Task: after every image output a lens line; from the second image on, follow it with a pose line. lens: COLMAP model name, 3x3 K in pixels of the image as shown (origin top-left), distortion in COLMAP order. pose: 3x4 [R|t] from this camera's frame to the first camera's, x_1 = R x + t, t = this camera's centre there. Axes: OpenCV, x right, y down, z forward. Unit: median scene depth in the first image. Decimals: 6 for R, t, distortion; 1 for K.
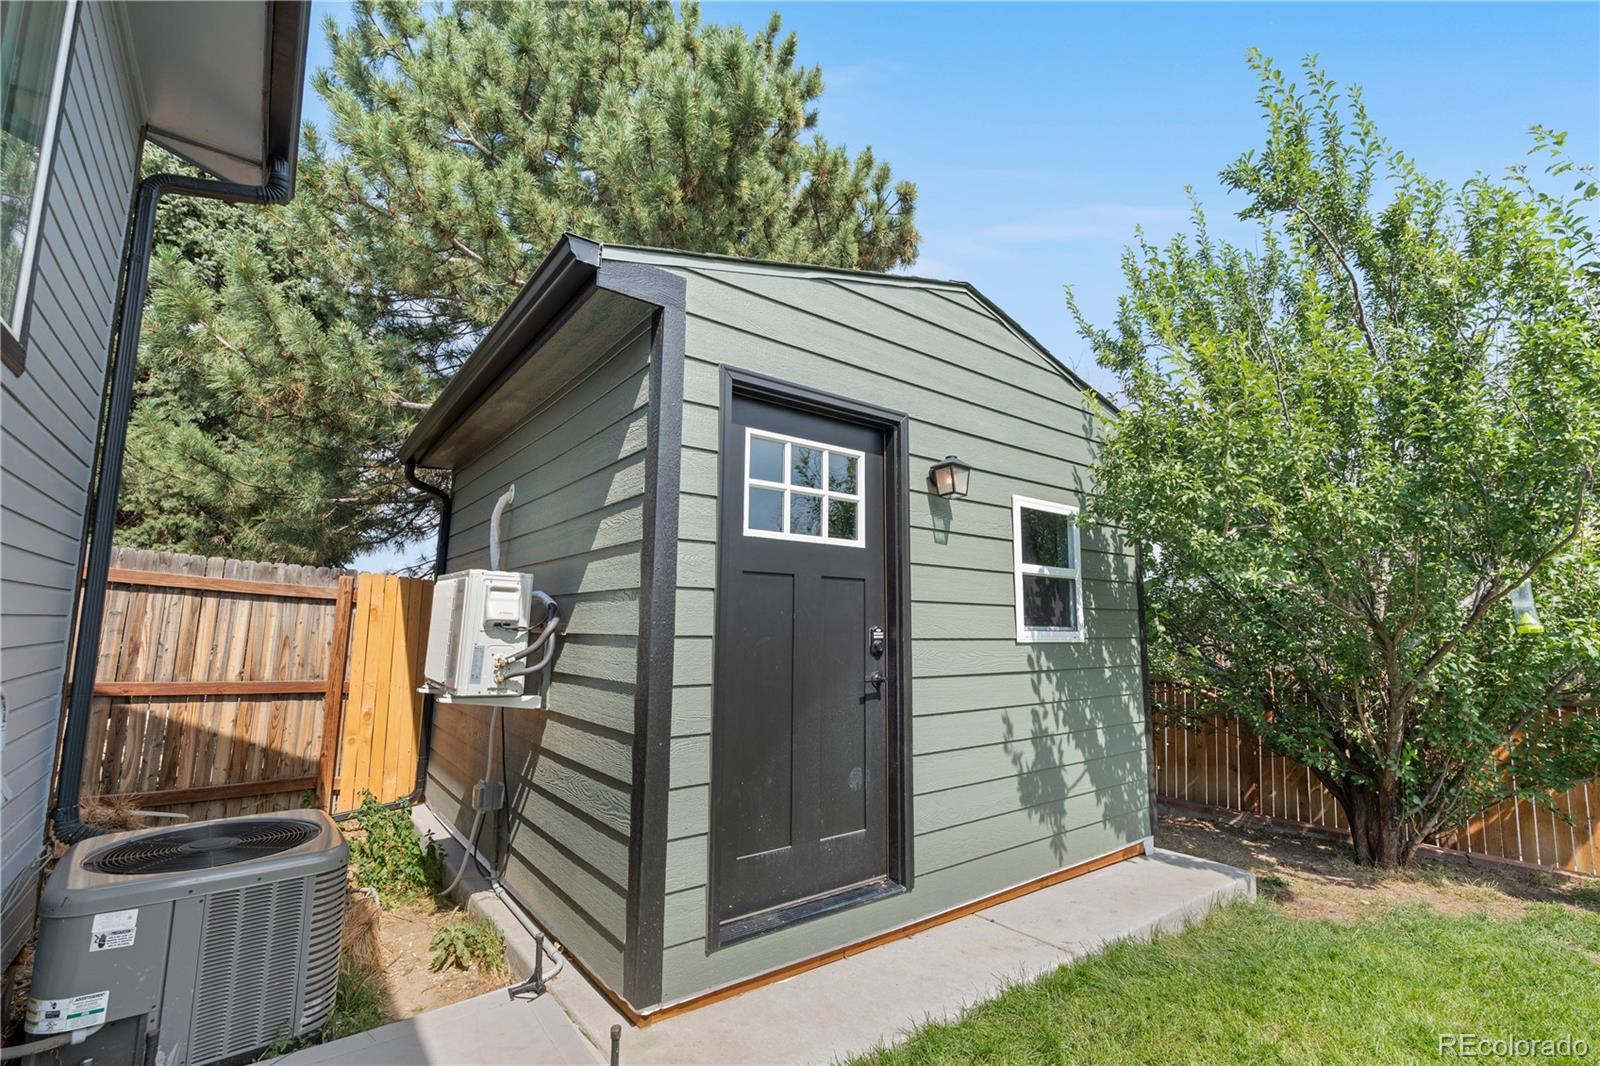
lens RADIAL K [[705.6, 0, 809.5], [0, 705.6, 529.9], [0, 0, 1]] dist [-0.004614, -0.000786]
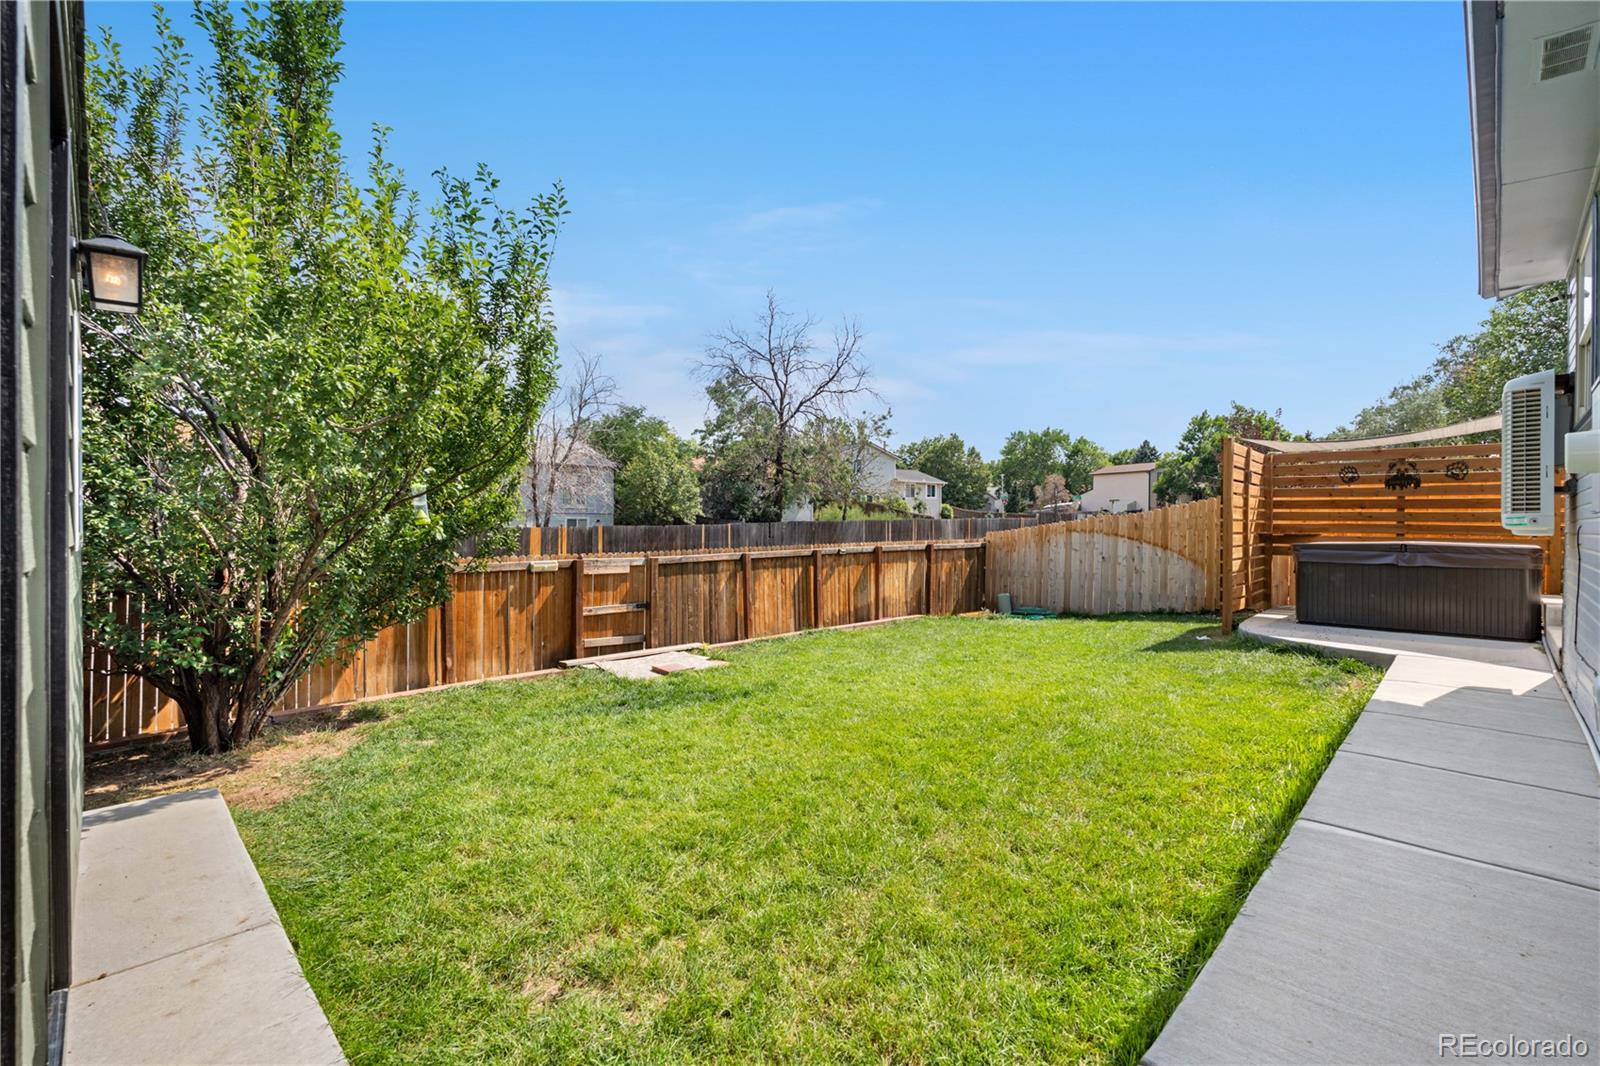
lens RADIAL K [[705.6, 0, 809.5], [0, 705.6, 529.9], [0, 0, 1]] dist [-0.004614, -0.000786]
pose [[-0.129428, -0.025843, 0.991252, -0.366047], [-0.144695, 0.989452, 0.006903, 0.028593], [-0.980975, -0.142536, -0.131802, 0.378051]]
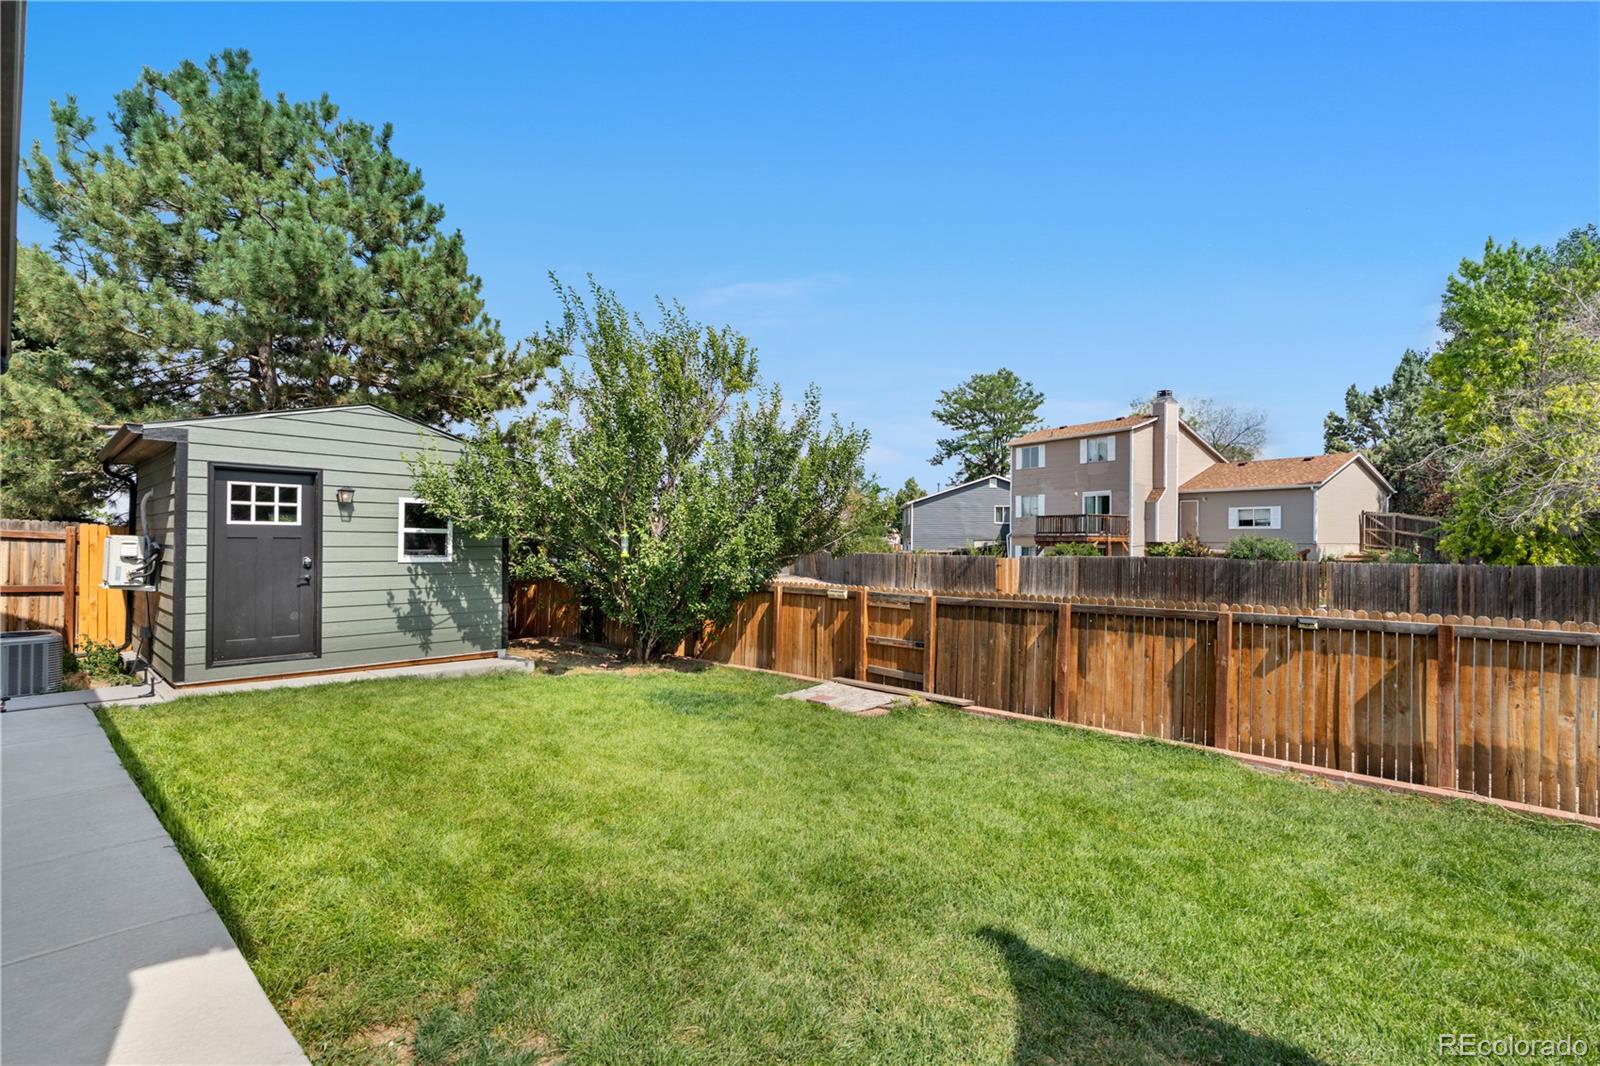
lens RADIAL K [[720.8, 0, 800.0], [0, 720.8, 533.0], [0, 0, 1]] dist [-0.001201, -0.001369]
pose [[0.985564, -0.001207, 0.169302, 1.153499], [-0.020450, 0.991804, 0.126118, -0.251955], [-0.168066, -0.127759, 0.977462, -1.471245]]
